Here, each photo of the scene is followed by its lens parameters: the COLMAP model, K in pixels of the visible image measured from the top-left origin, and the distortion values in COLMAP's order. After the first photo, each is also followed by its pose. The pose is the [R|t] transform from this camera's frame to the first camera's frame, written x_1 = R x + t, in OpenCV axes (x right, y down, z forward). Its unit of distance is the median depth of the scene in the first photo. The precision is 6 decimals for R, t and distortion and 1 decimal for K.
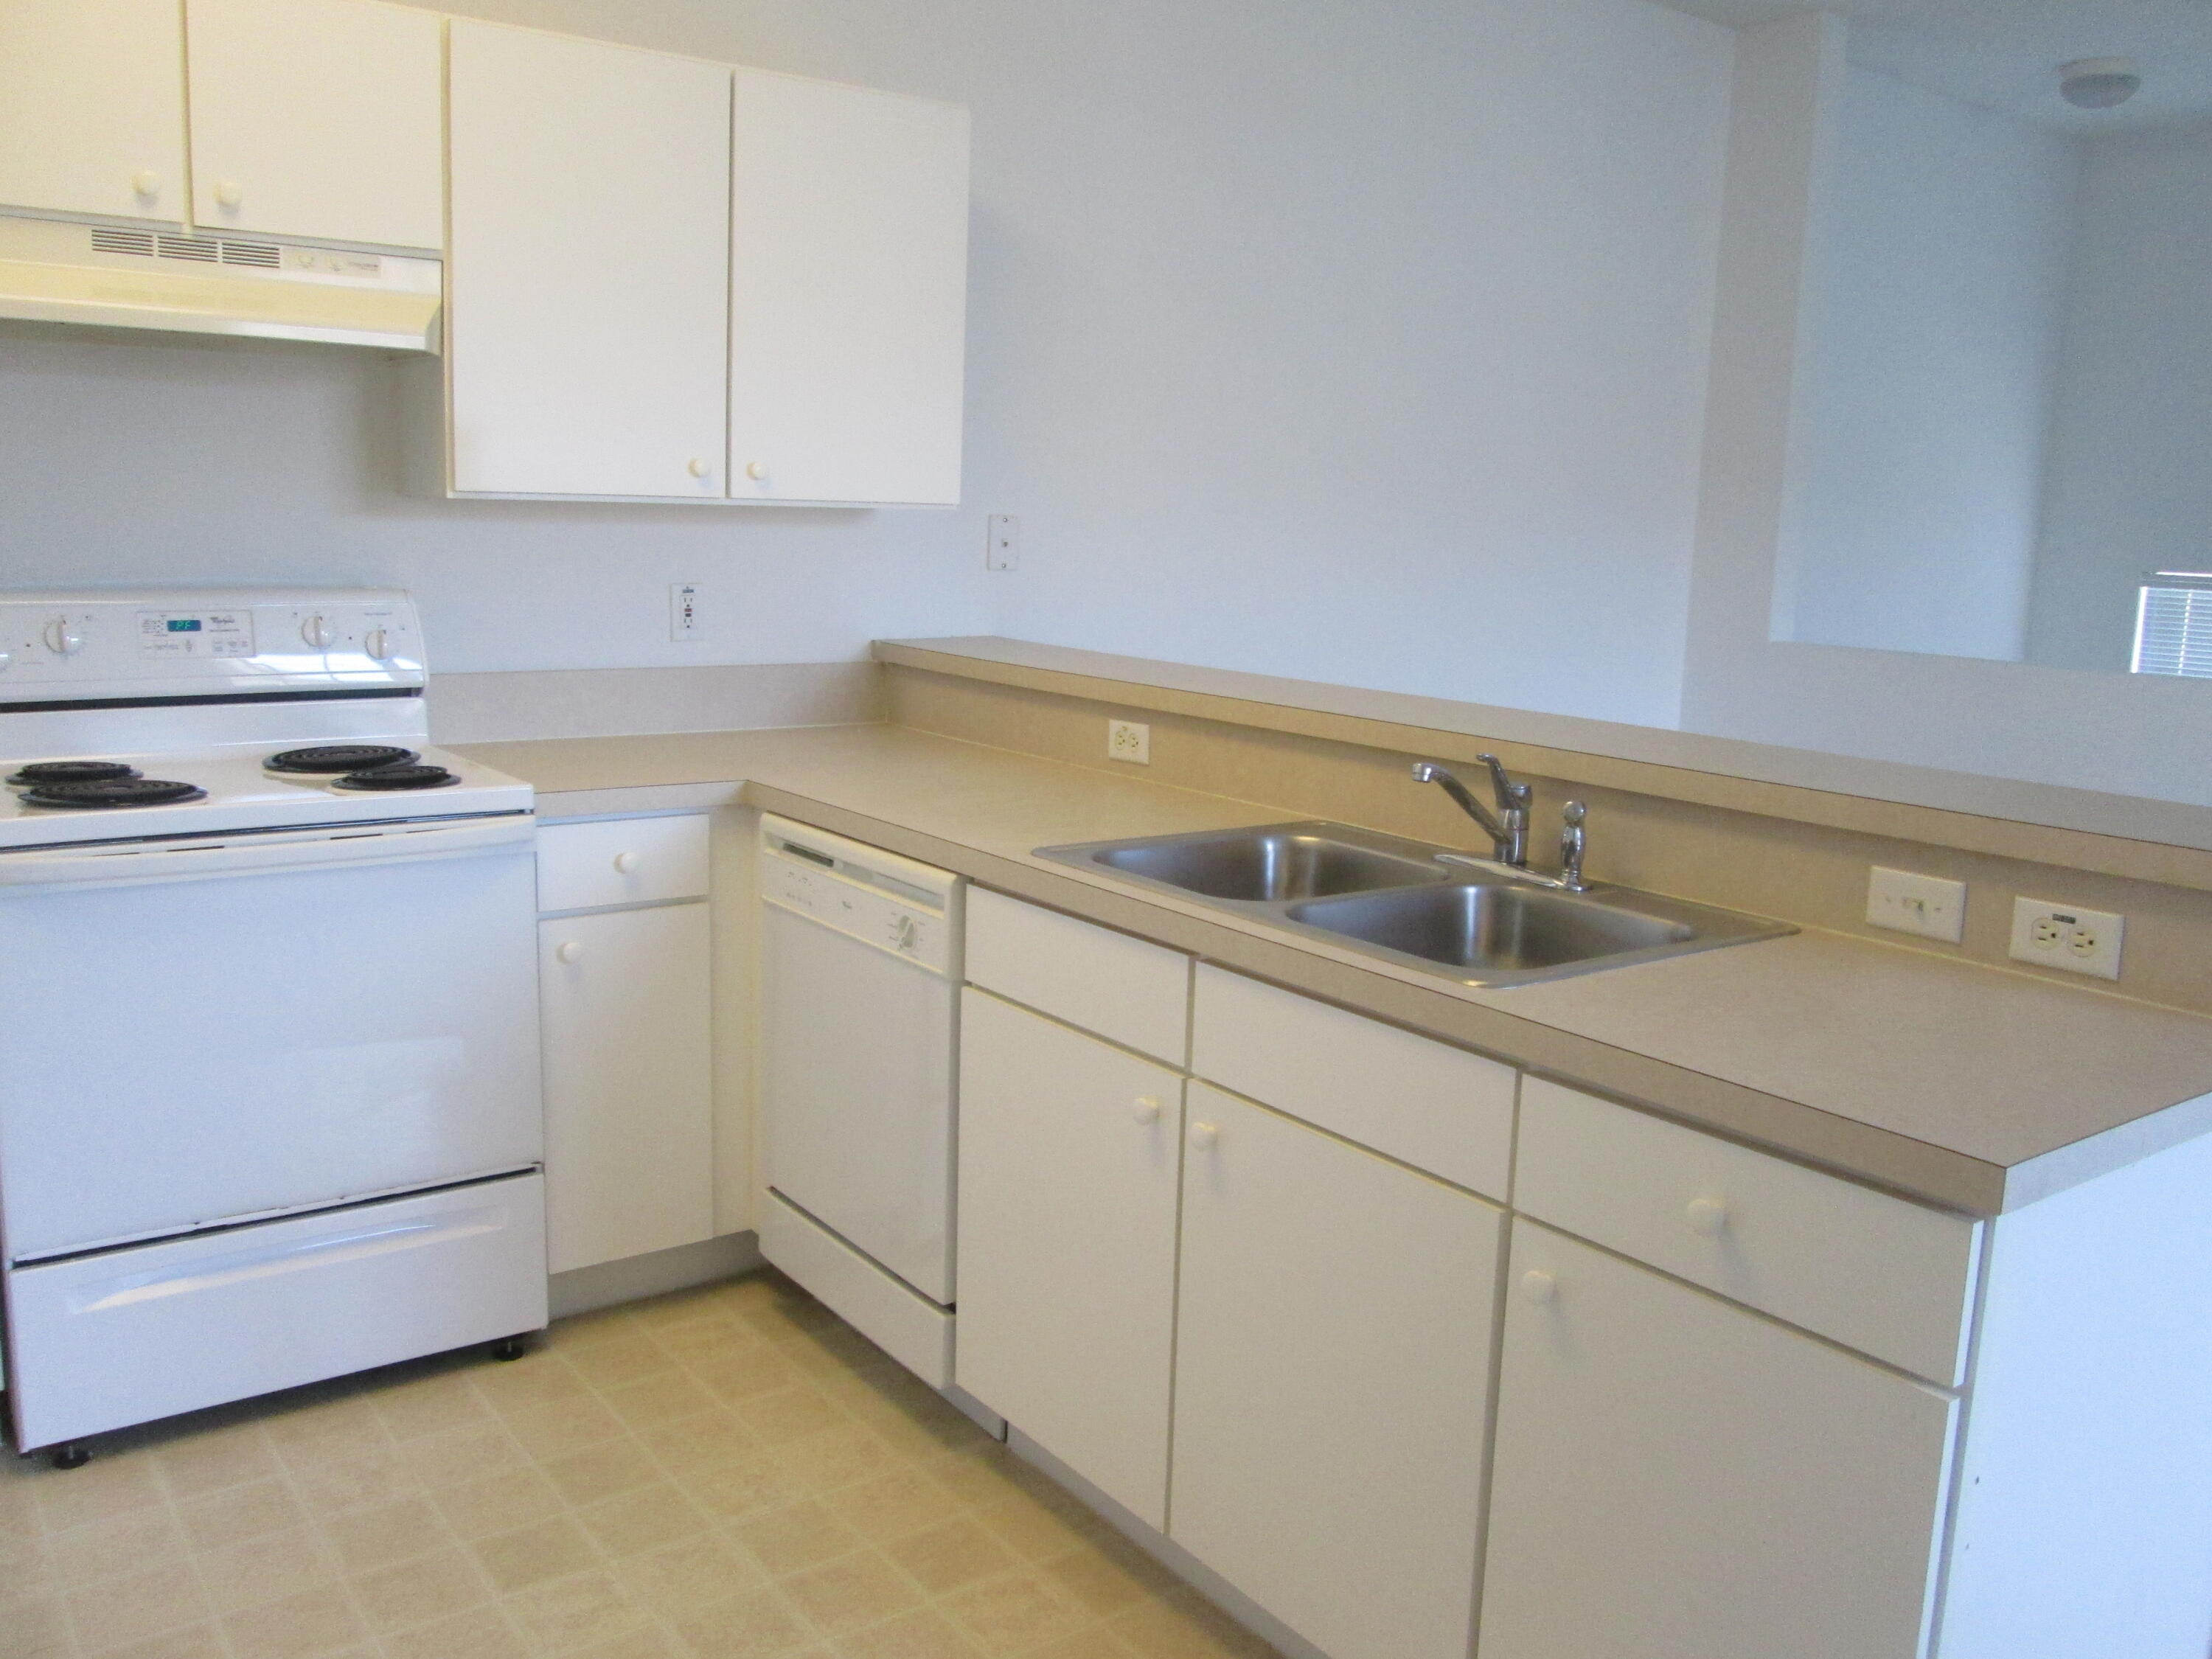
lens RADIAL K [[1852.5, 0, 1095.5], [0, 1852.5, 838.0], [0, 0, 1]] dist [-0.020720, 0.040207]
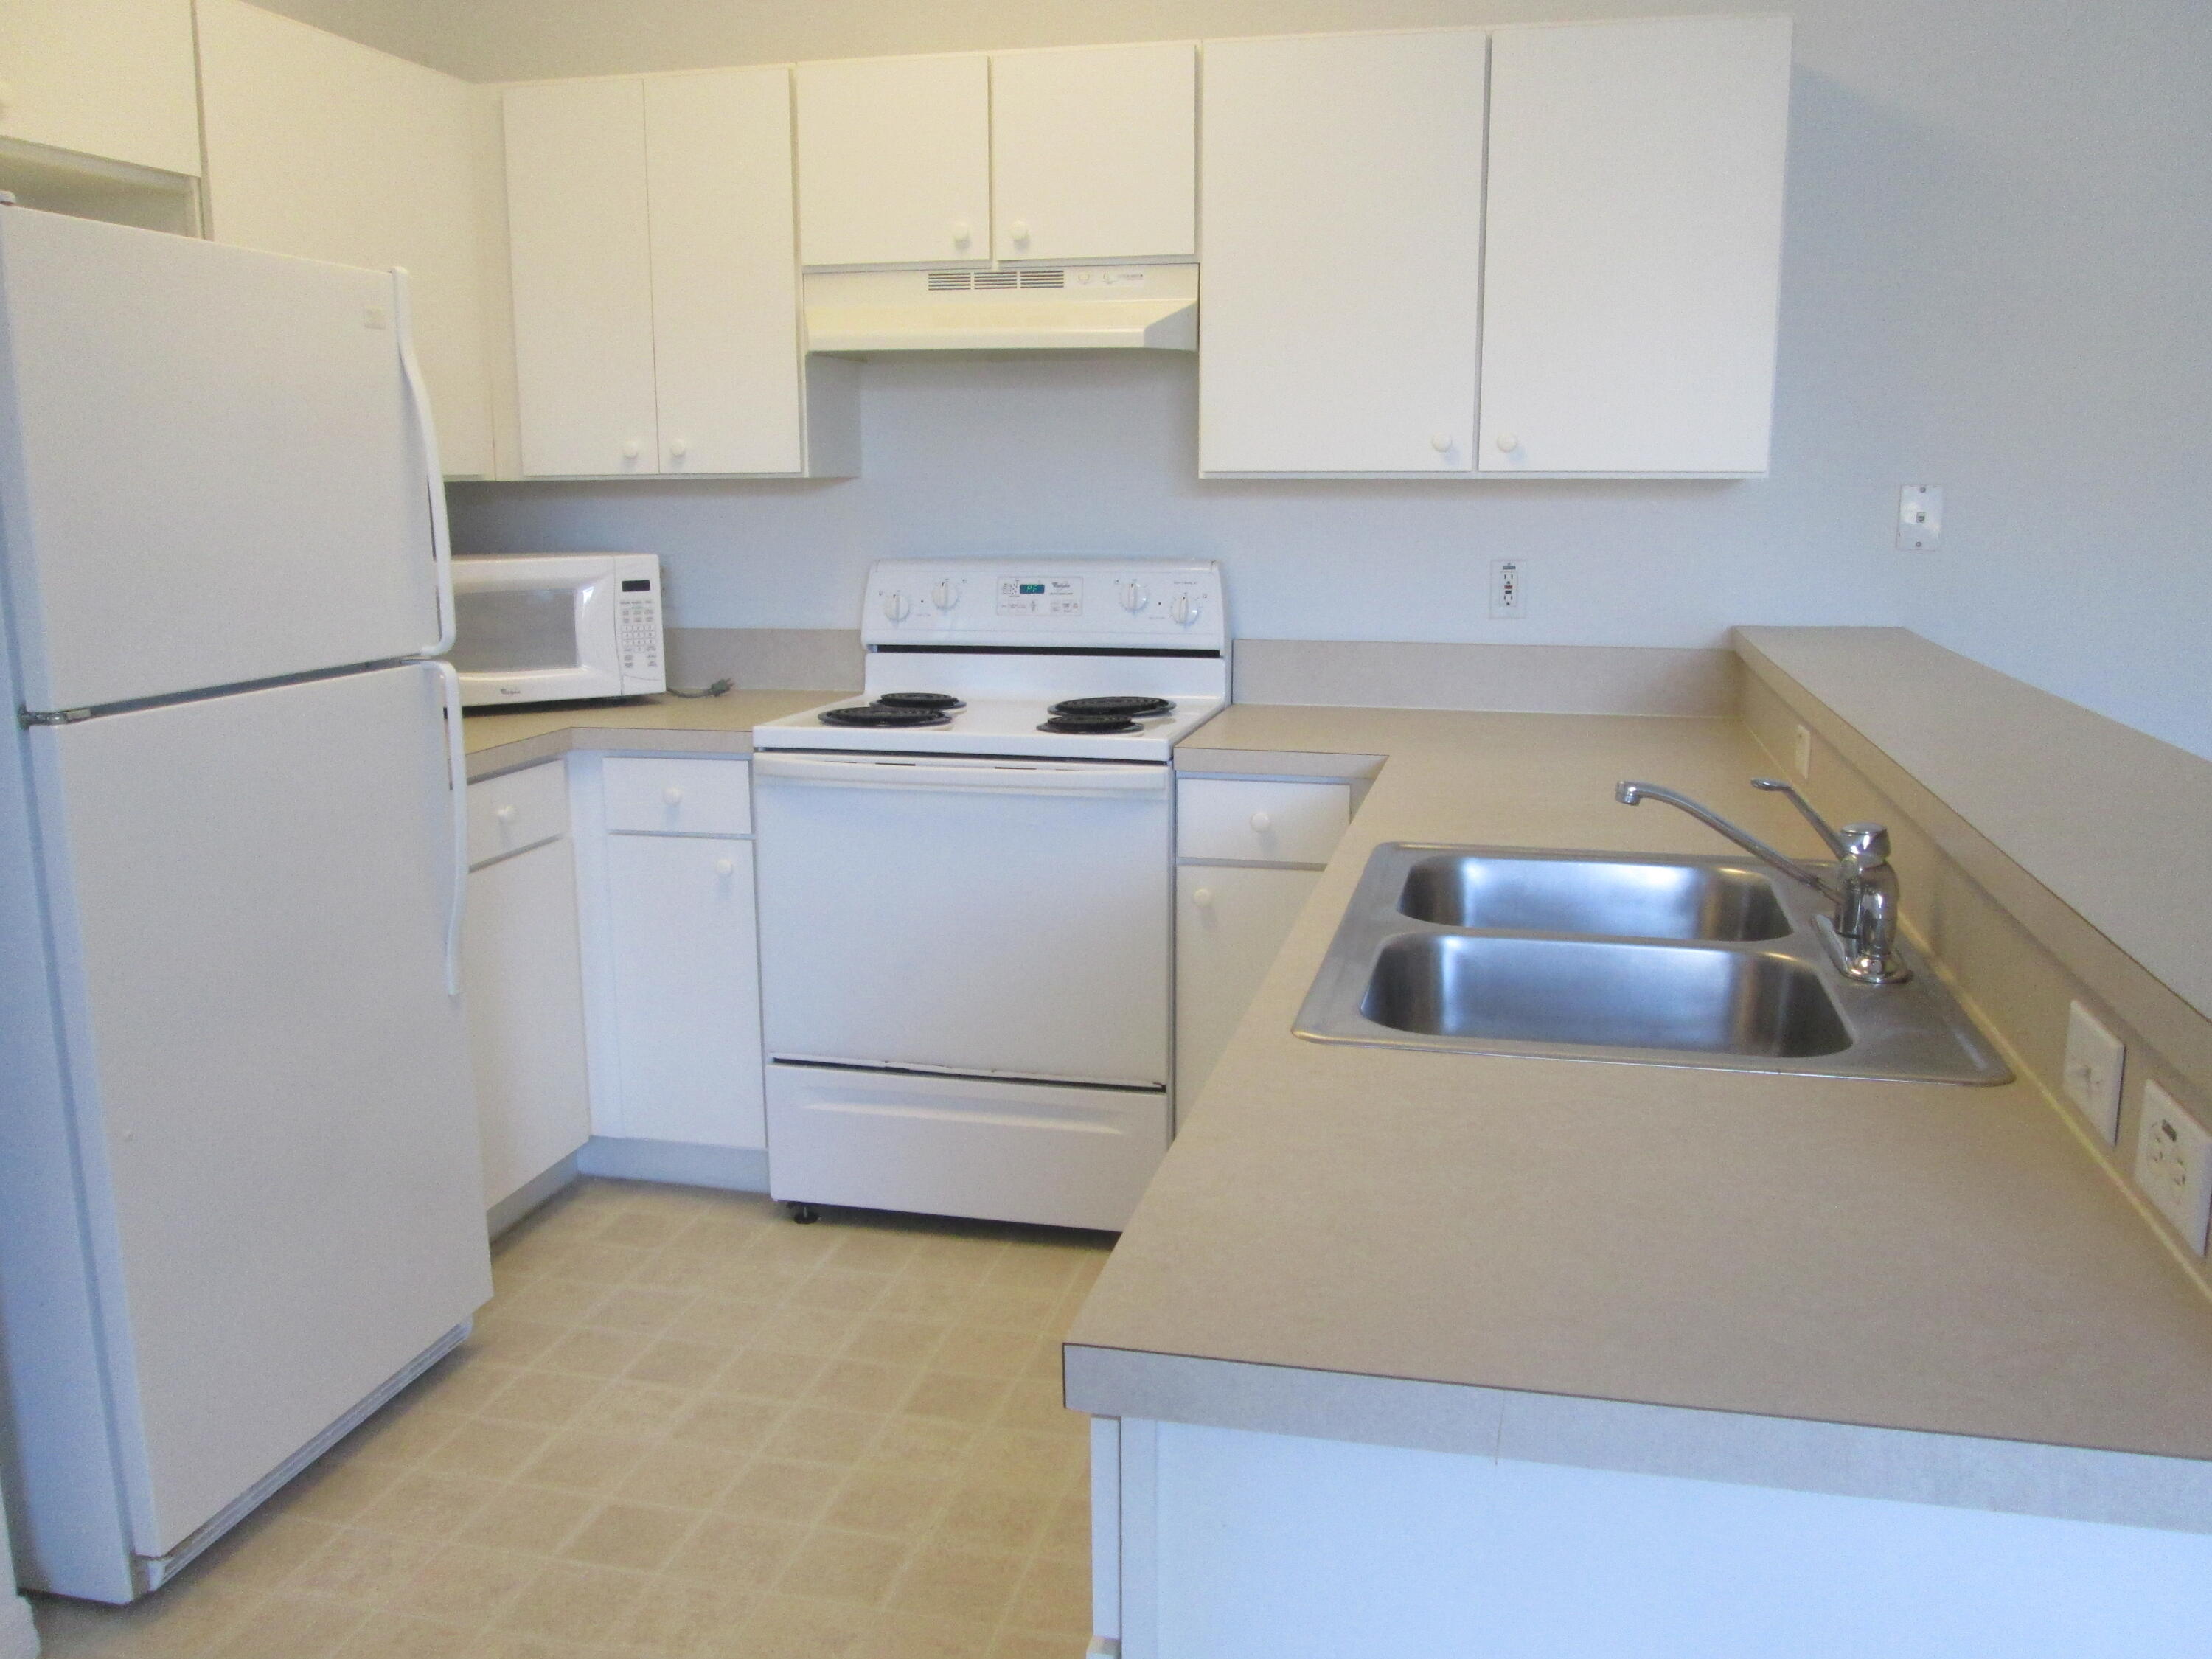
lens RADIAL K [[1852.5, 0, 1100.4], [0, 1852.5, 826.7], [0, 0, 1]] dist [-0.020720, 0.040207]
pose [[0.658651, 0.112185, -0.744039, 0.460697], [-0.113148, 0.992346, 0.049462, -0.025047], [0.743893, 0.051609, 0.666303, 0.229227]]
